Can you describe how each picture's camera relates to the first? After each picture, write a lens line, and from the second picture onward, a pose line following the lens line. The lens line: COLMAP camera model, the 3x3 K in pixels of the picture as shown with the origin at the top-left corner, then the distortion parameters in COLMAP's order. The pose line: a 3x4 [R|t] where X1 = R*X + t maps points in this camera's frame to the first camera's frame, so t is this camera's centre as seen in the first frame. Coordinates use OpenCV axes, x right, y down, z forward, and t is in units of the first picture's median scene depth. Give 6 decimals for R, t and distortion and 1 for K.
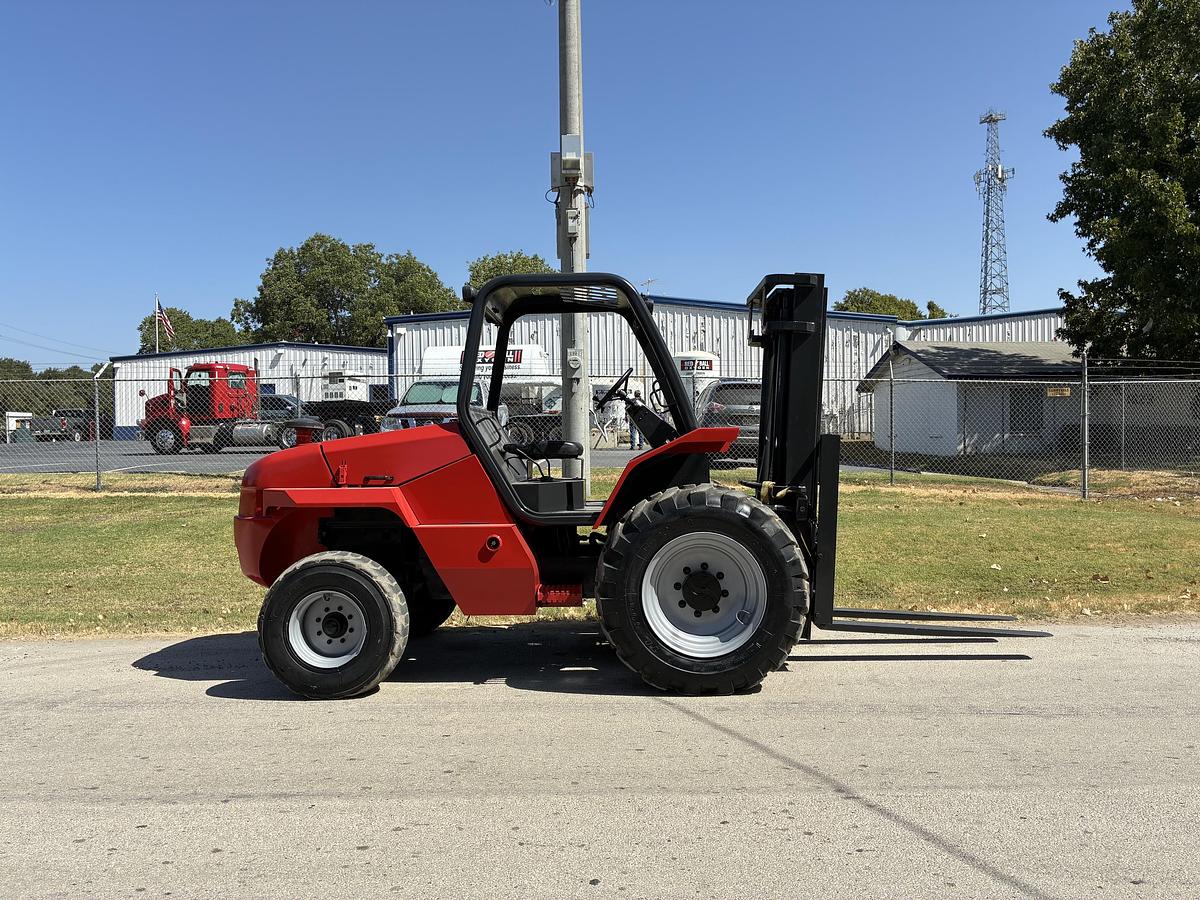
lens RADIAL K [[910.4, 0, 609.9], [0, 910.4, 450.5], [0, 0, 1]] dist [0.055162, -0.074393]
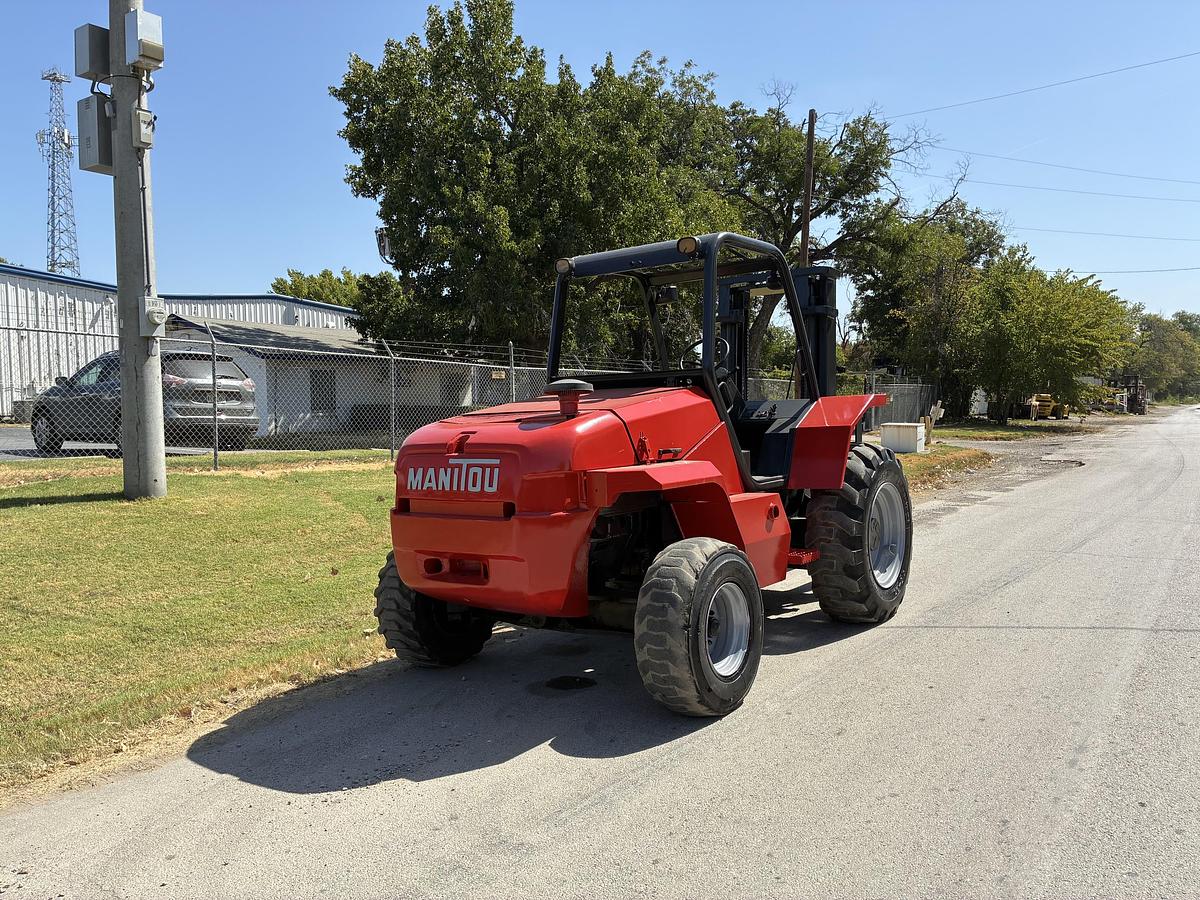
lens RADIAL K [[910.4, 0, 607.4], [0, 910.4, 442.4], [0, 0, 1]] dist [0.055162, -0.074393]
pose [[0.565733, -0.031523, 0.823985, -0.299353], [0.024985, 0.999465, 0.021082, 0.000793], [-0.824210, 0.008660, 0.566219, 0.172358]]
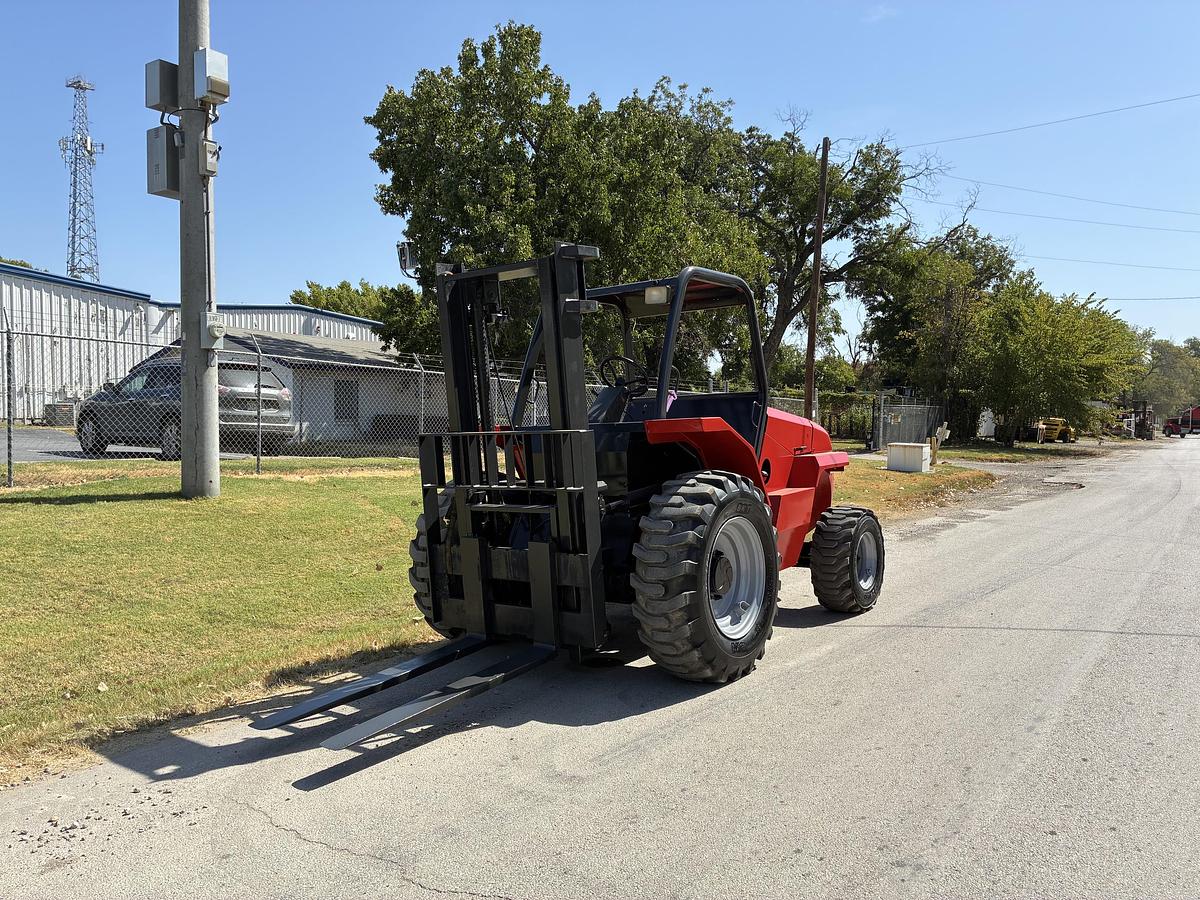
lens RADIAL K [[910.4, 0, 608.9], [0, 910.4, 449.5], [0, 0, 1]] dist [0.055162, -0.074393]
pose [[0.572460, -0.013282, 0.819825, -0.336861], [0.004632, 0.999905, 0.012965, 0.001129], [-0.819920, -0.003624, 0.572467, 0.156252]]
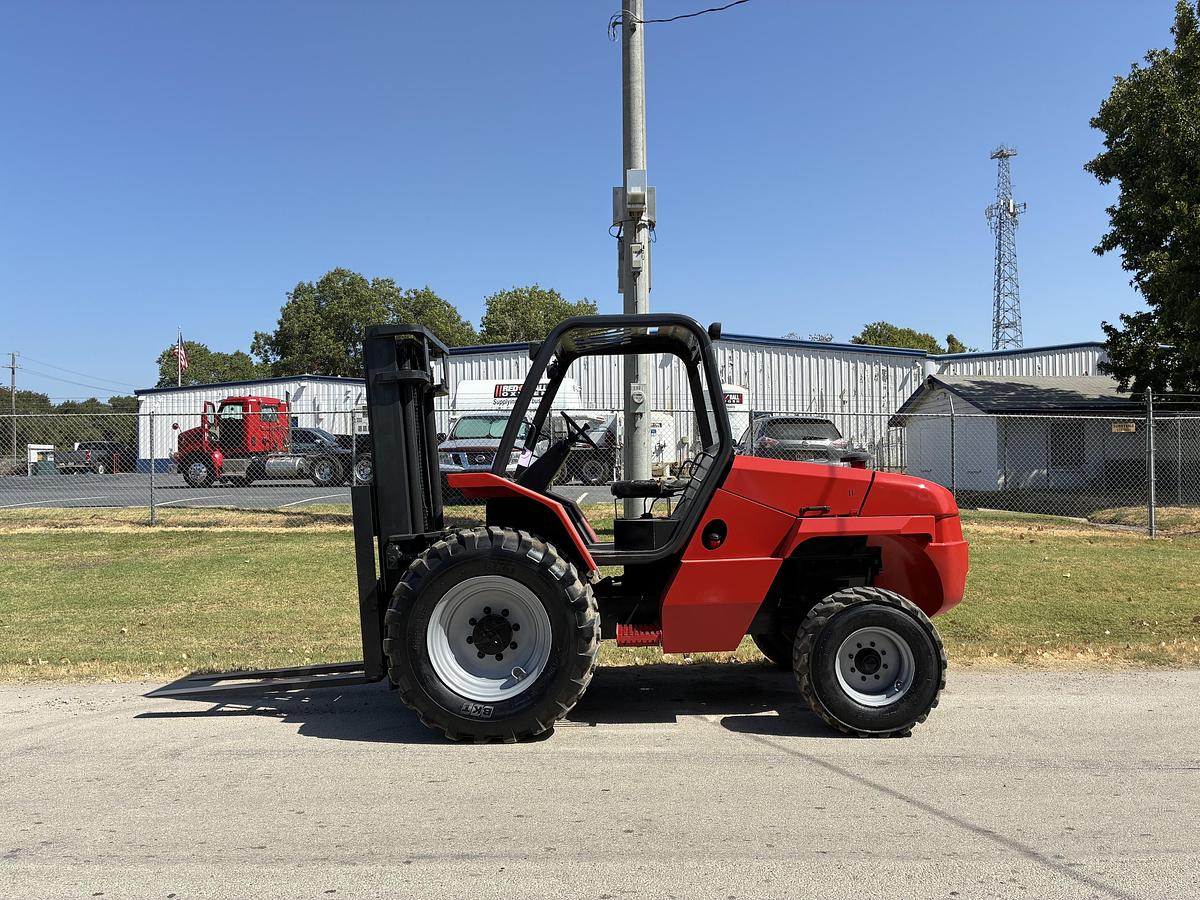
lens RADIAL K [[910.4, 0, 606.4], [0, 910.4, 457.2], [0, 0, 1]] dist [0.055162, -0.074393]
pose [[0.999937, 0.002017, -0.011035, -0.041176], [-0.002331, 0.999590, -0.028526, -0.001985], [0.010973, 0.028550, 0.999532, 0.008842]]
